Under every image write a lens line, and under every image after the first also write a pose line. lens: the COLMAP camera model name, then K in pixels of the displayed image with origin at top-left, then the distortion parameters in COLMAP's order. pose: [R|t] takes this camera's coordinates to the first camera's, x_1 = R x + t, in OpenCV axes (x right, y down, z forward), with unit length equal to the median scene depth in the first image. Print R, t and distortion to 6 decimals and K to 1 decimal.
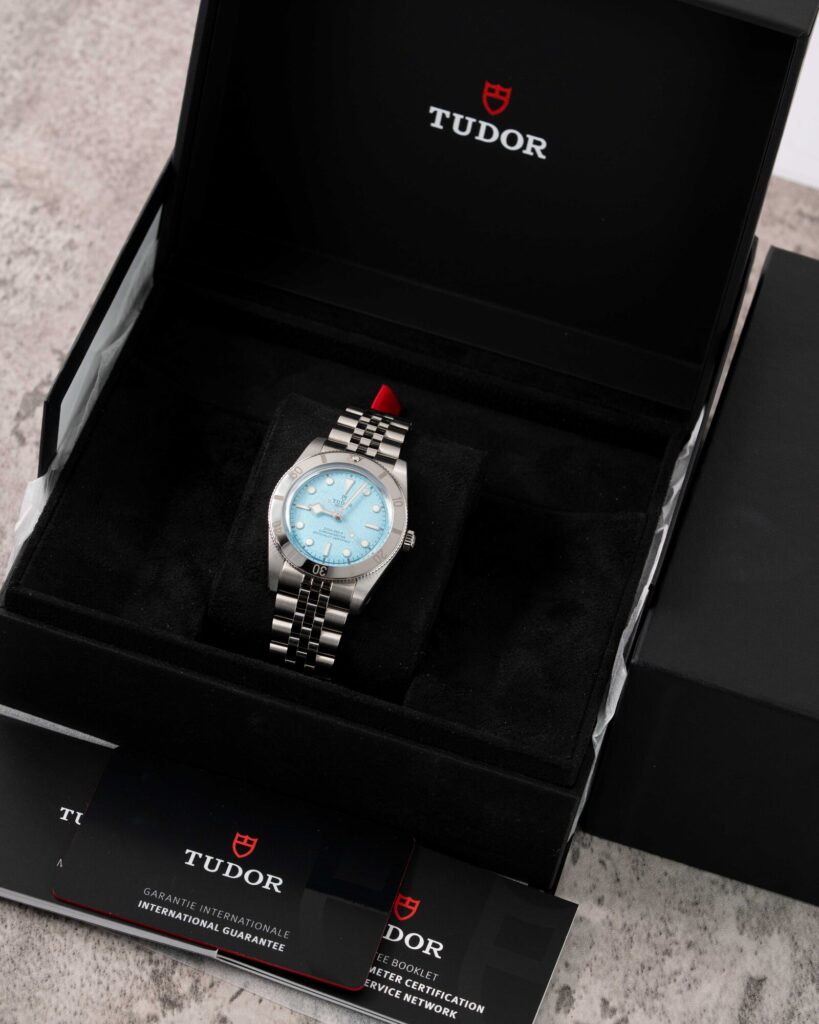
lens RADIAL K [[4238.8, 0, 409.5], [0, 4238.8, 512.0], [0, 0, 1]] dist [-0.217767, -4.565529]
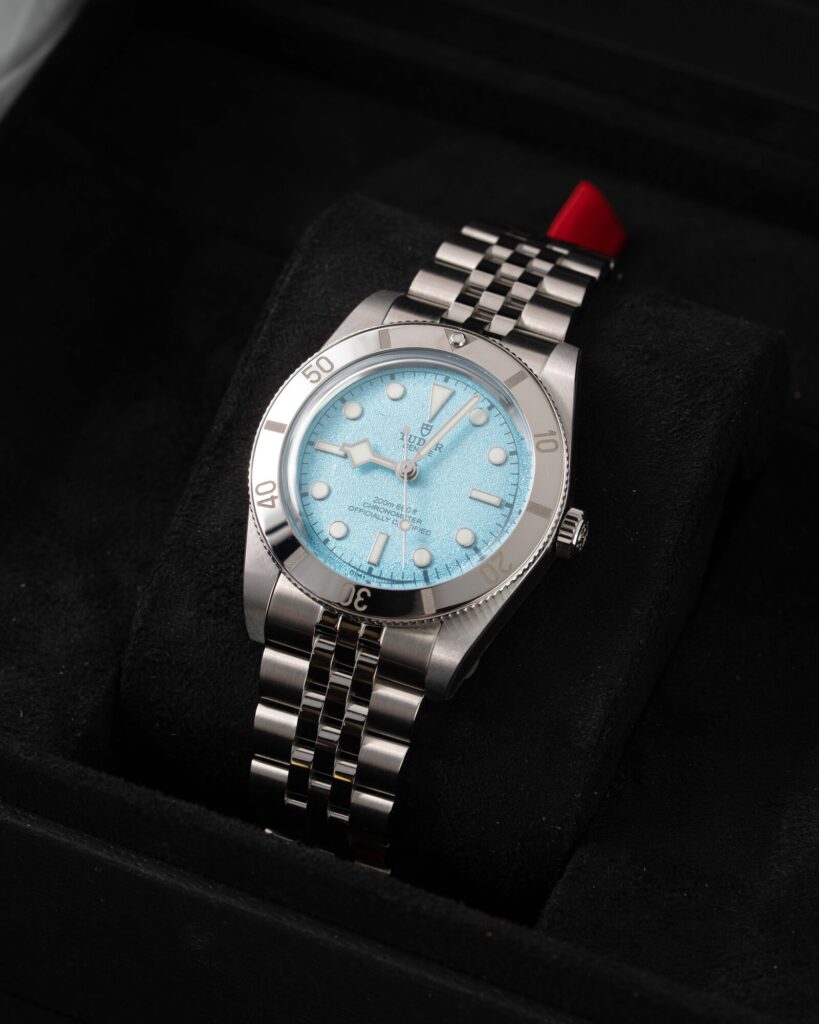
lens RADIAL K [[4238.8, 0, 409.5], [0, 4238.8, 512.0], [0, 0, 1]] dist [-0.217767, -4.565529]
pose [[0.983511, 0.021467, -0.179570, 0.060860], [-0.018001, 0.999619, 0.020906, -0.003918], [0.179950, -0.017329, 0.983523, 0.573651]]
